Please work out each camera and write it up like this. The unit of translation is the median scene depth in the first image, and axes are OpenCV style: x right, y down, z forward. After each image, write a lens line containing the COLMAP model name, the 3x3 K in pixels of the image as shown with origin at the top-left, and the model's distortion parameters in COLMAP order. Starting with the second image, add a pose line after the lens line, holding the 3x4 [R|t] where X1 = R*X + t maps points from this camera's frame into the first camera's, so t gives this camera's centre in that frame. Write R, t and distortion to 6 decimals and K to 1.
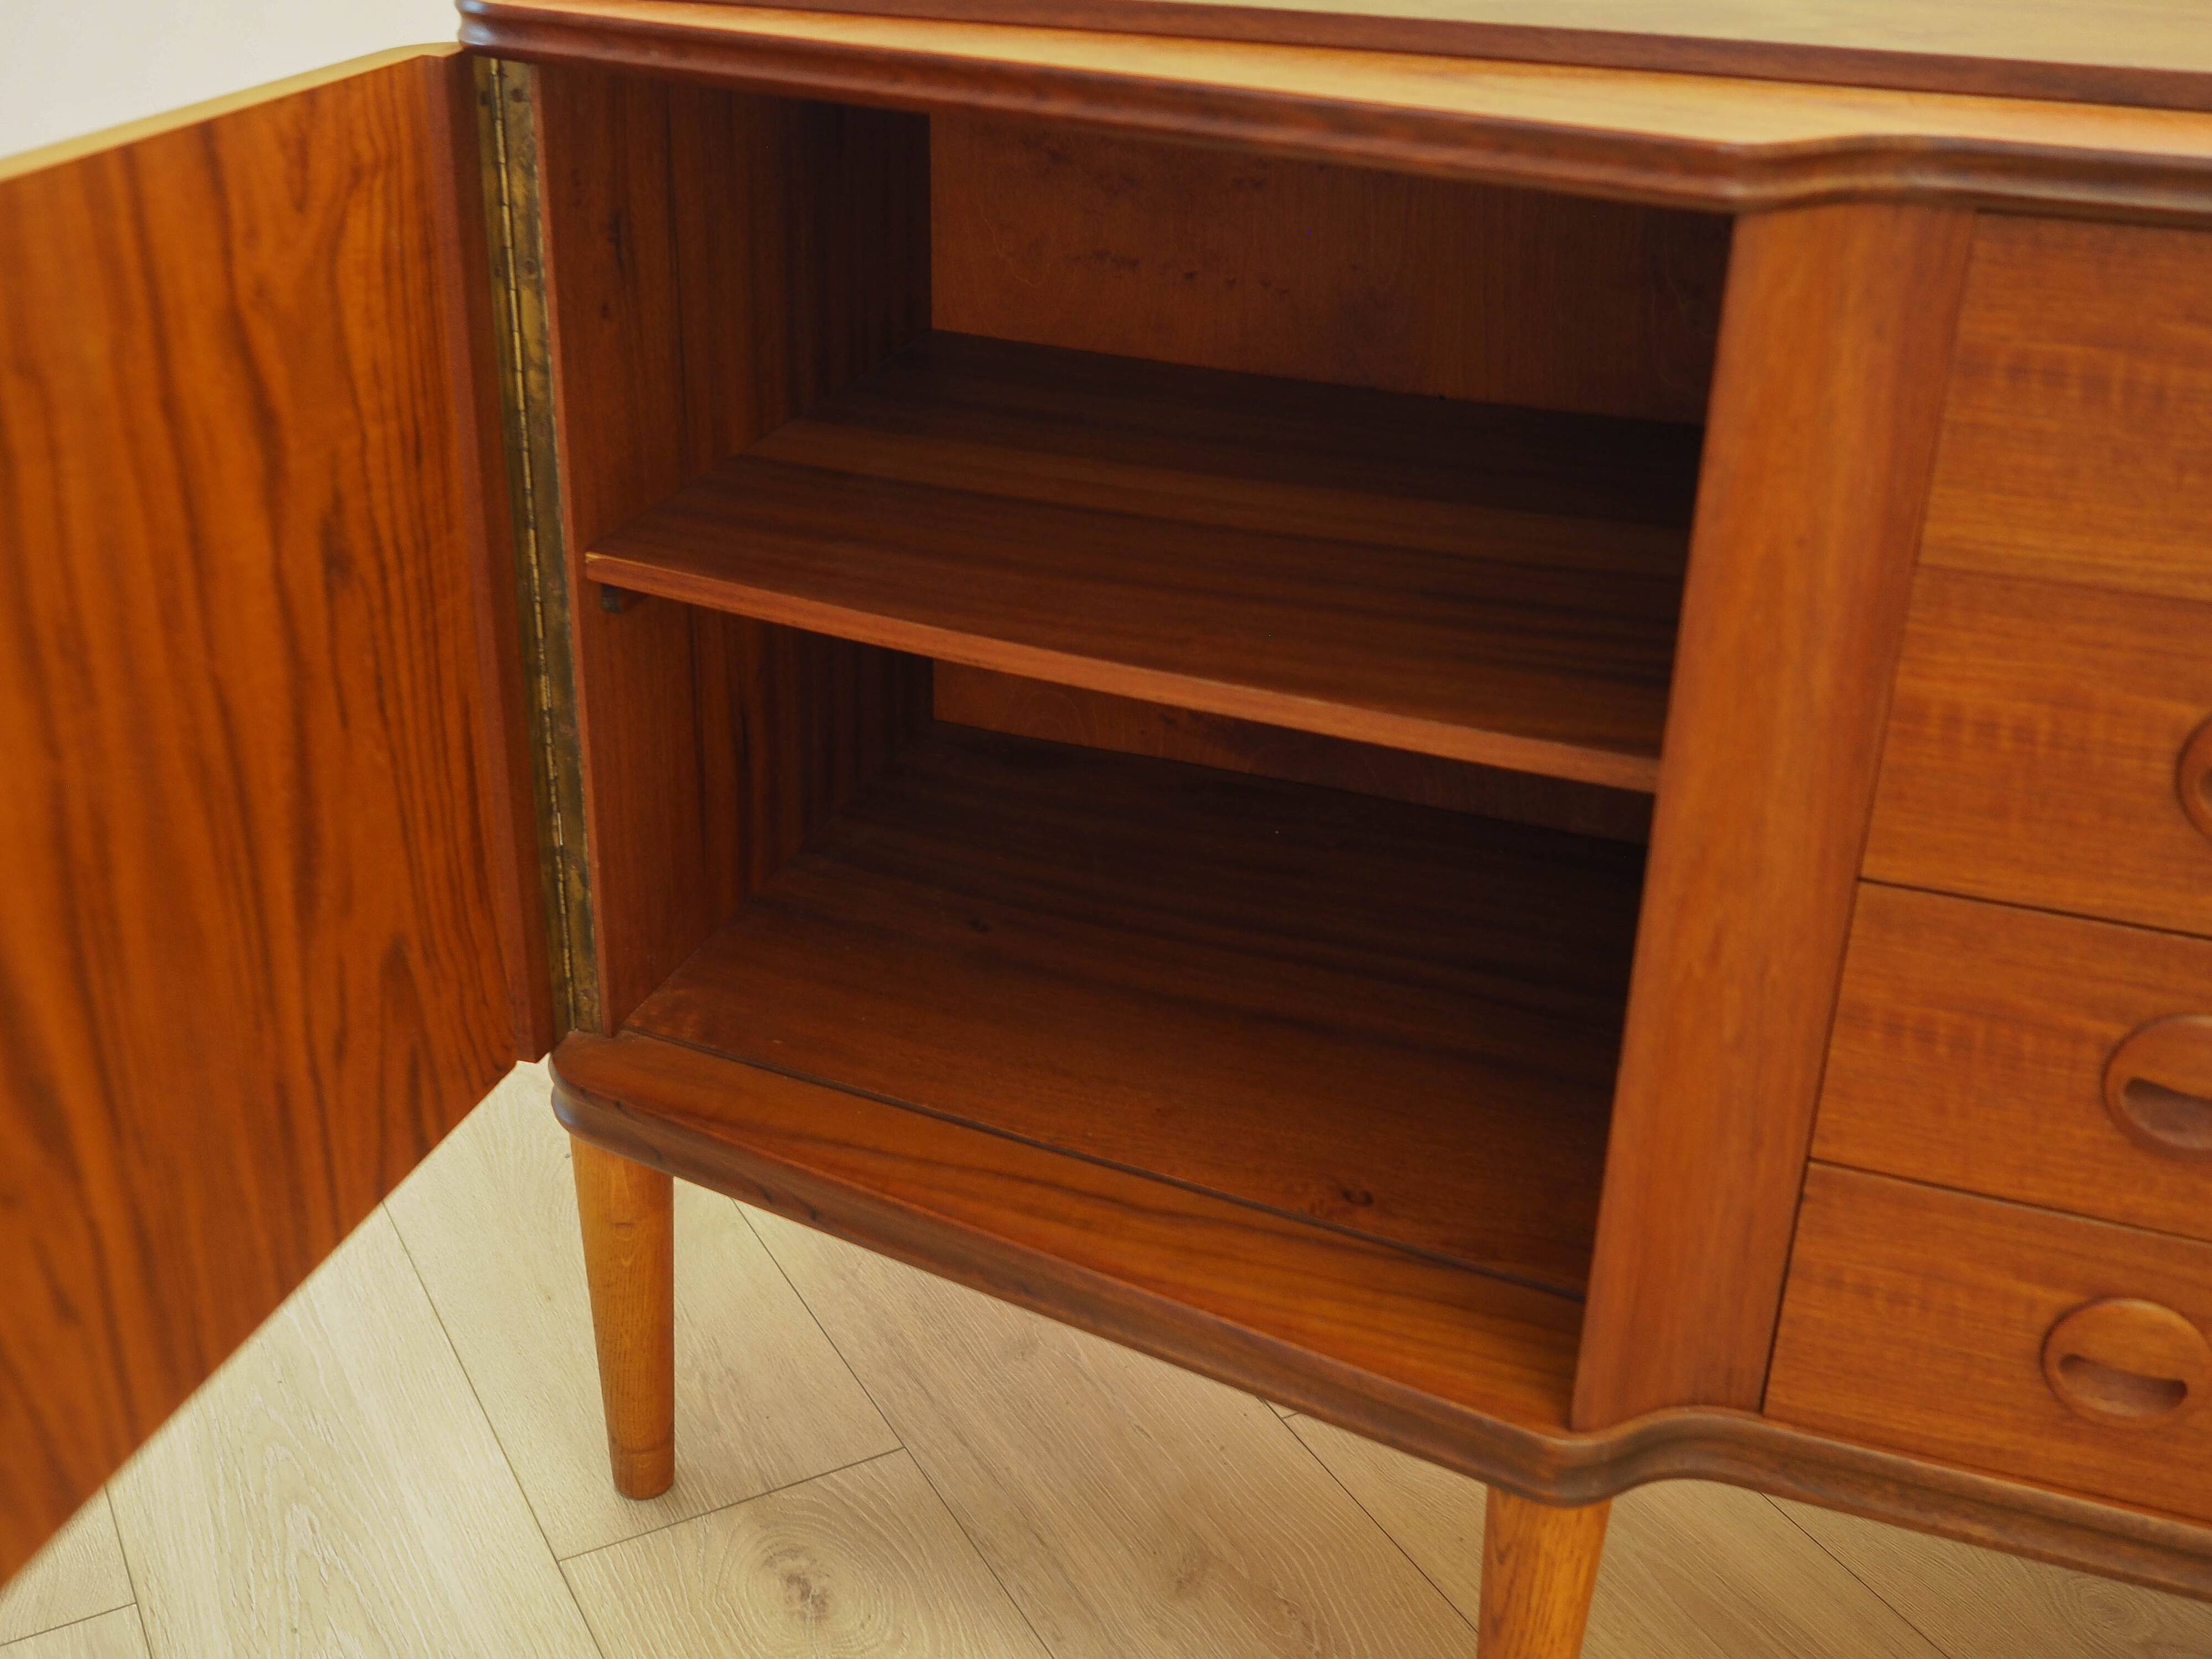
lens RADIAL K [[2343.5, 0, 1092.7], [0, 2343.5, 778.9], [0, 0, 1]] dist [-0.039956, 0.029451]
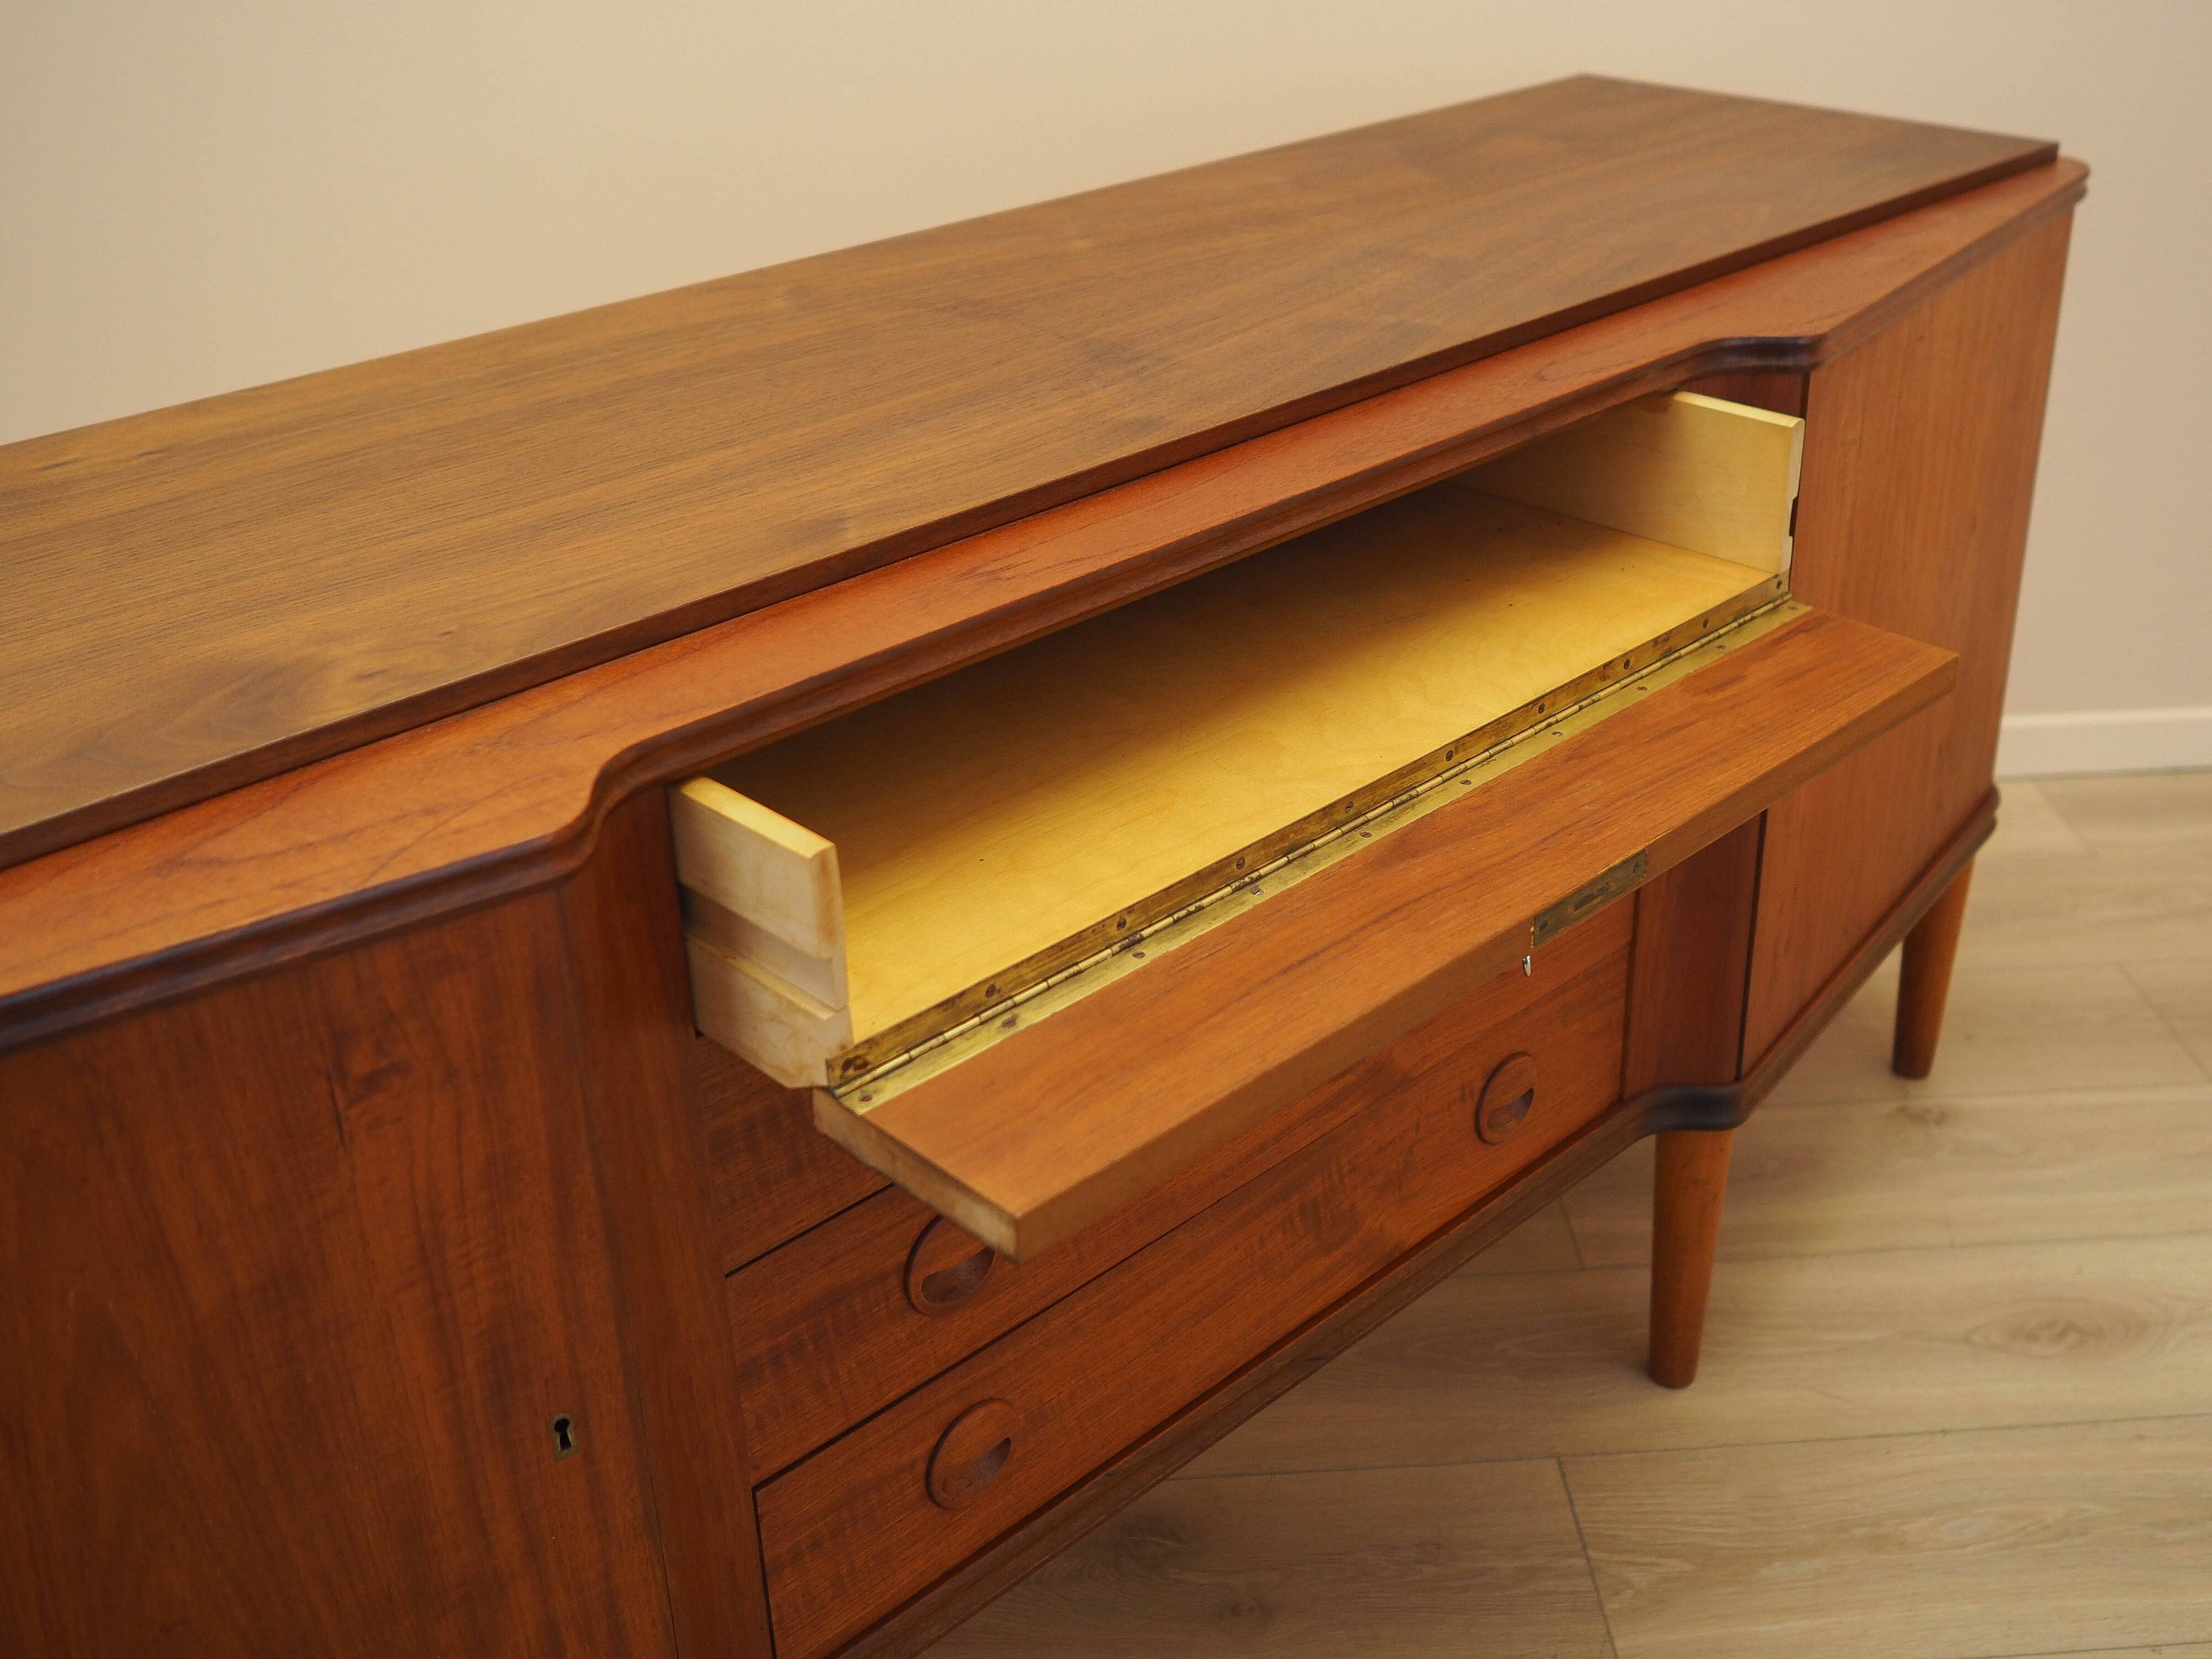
lens RADIAL K [[2343.4, 0, 1161.3], [0, 2343.4, 740.1], [0, 0, 1]] dist [-0.032669, 0.018743]
pose [[0.435184, -0.411603, 0.800748, -0.410535], [0.411196, 0.882071, 0.229932, -0.372521], [-0.800957, 0.229202, 0.553113, 0.085220]]
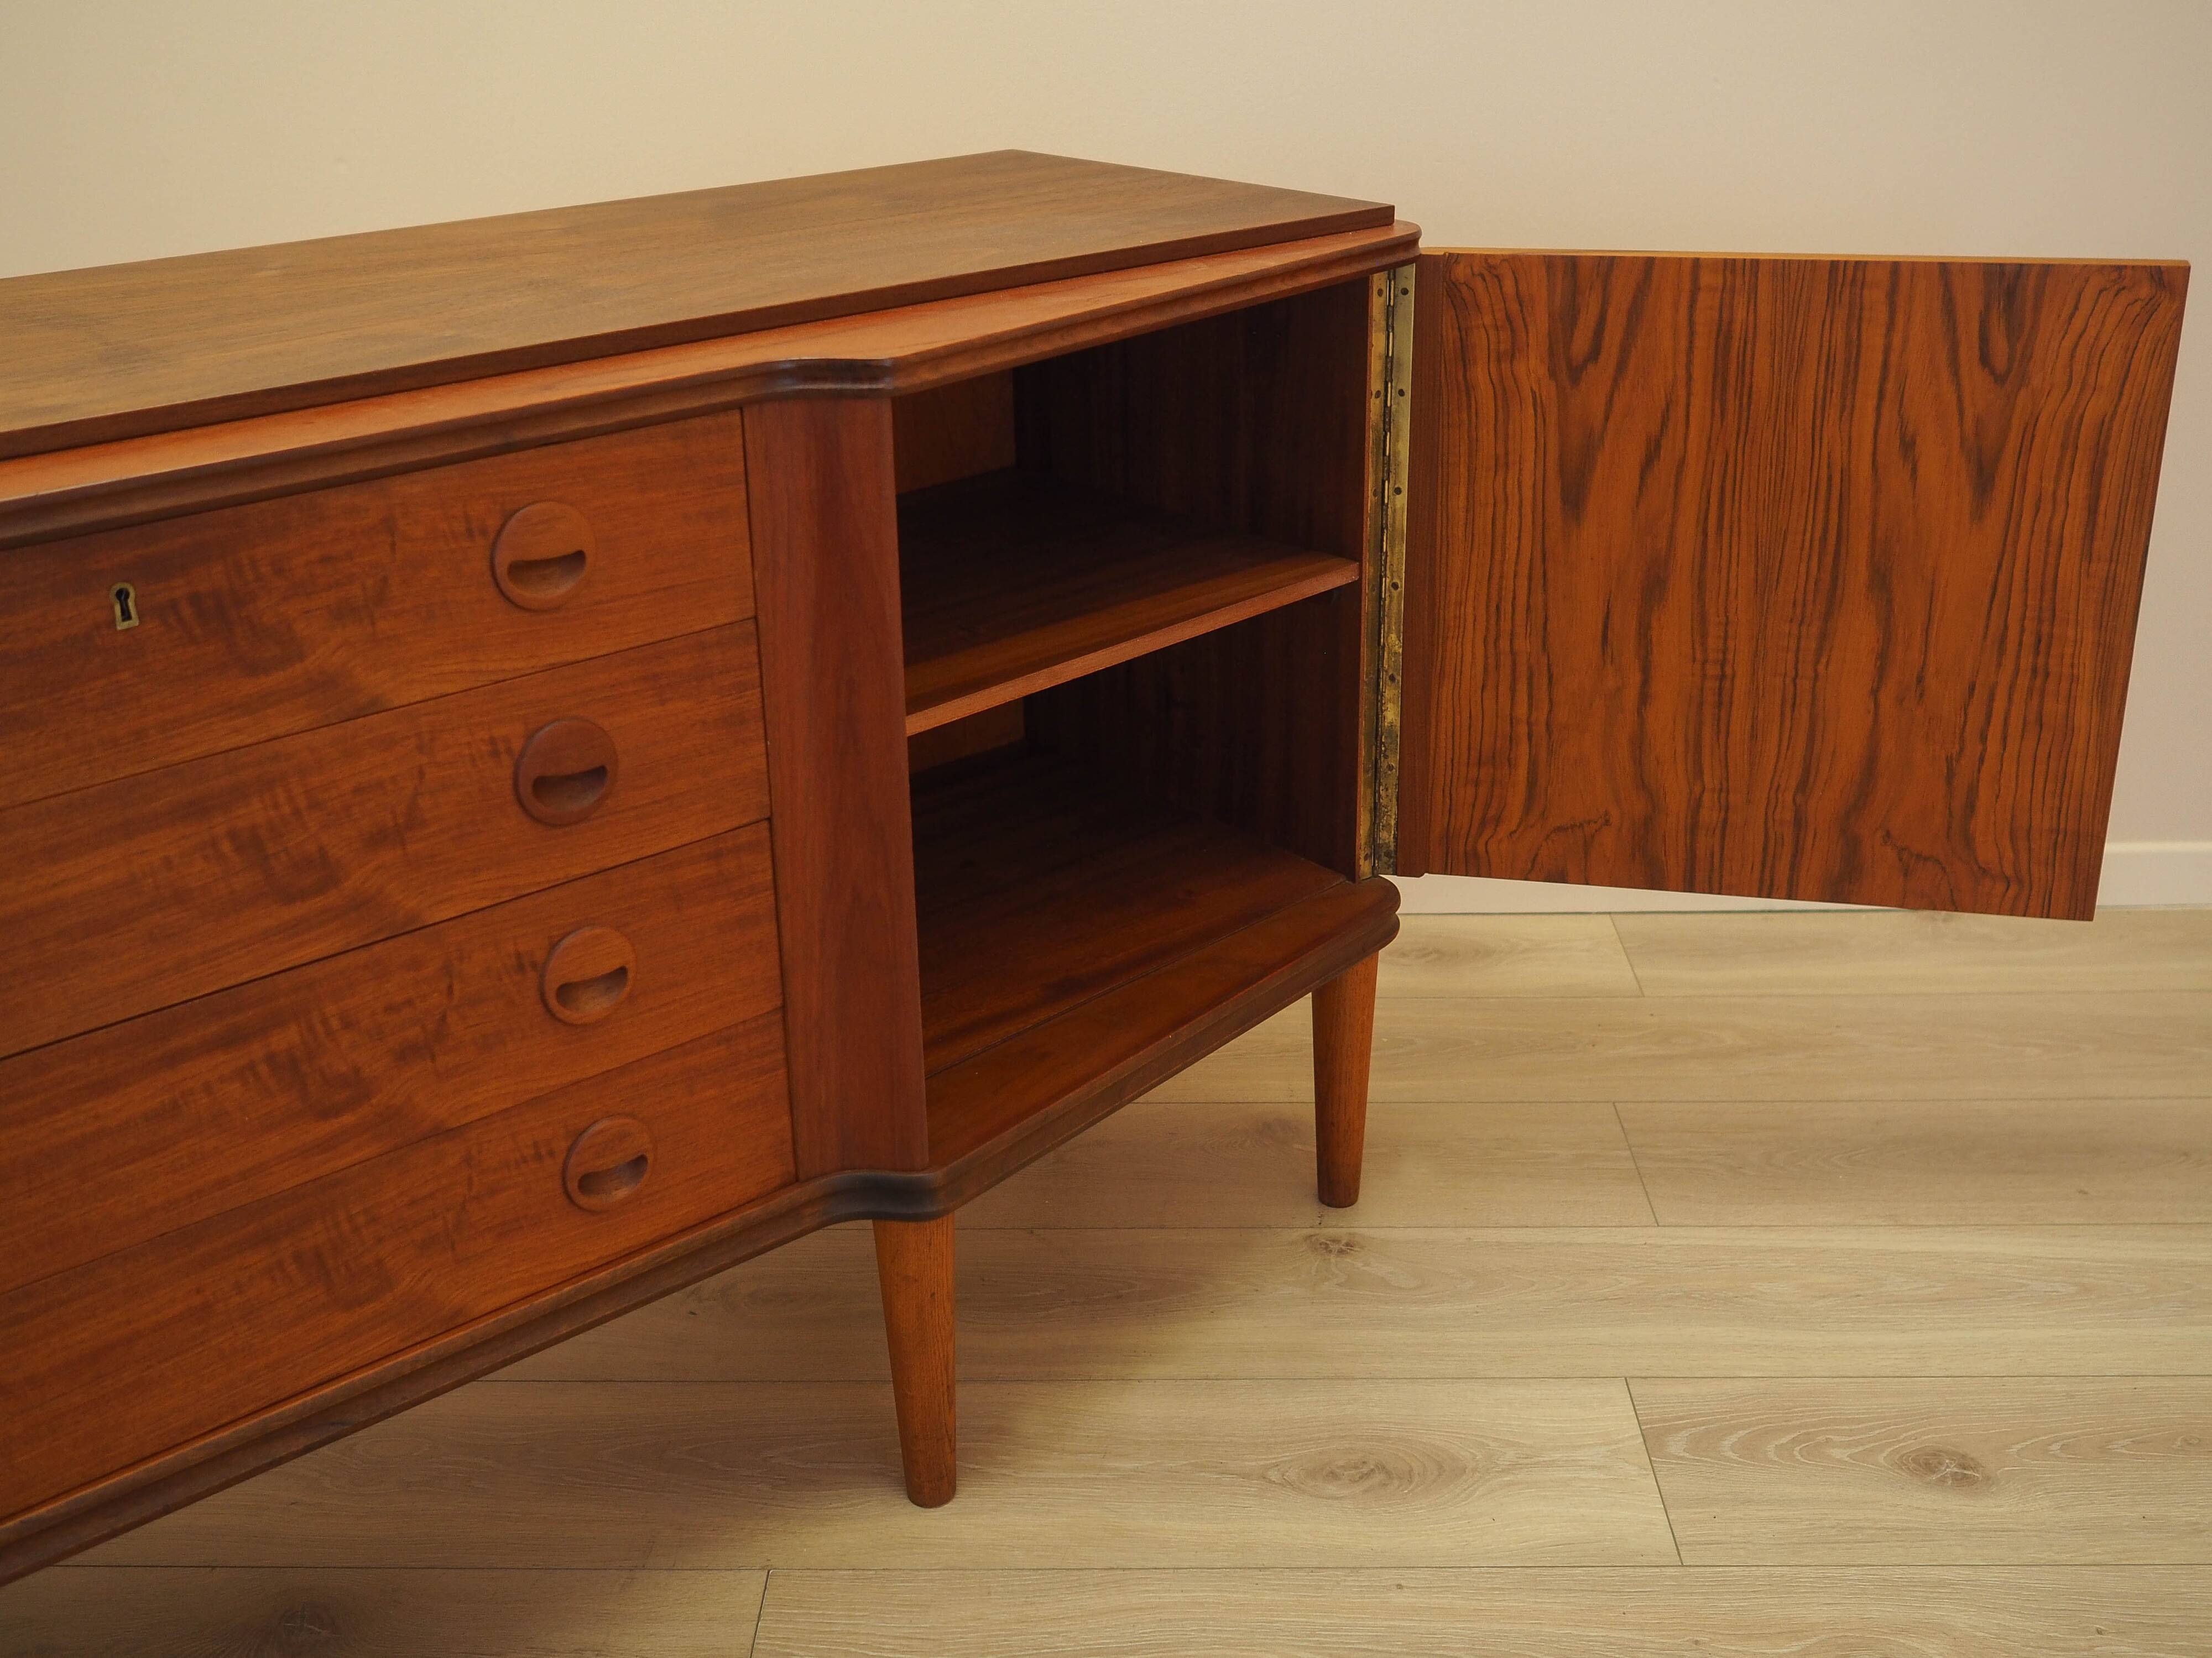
lens RADIAL K [[2343.2, 0, 1092.7], [0, 2343.2, 778.4], [0, 0, 1]] dist [-0.039956, 0.029451]
pose [[0.501174, -0.345465, 0.793397, -0.070882], [0.391827, 0.908075, 0.147889, -0.006510], [-0.771555, 0.236756, 0.590466, -0.366949]]
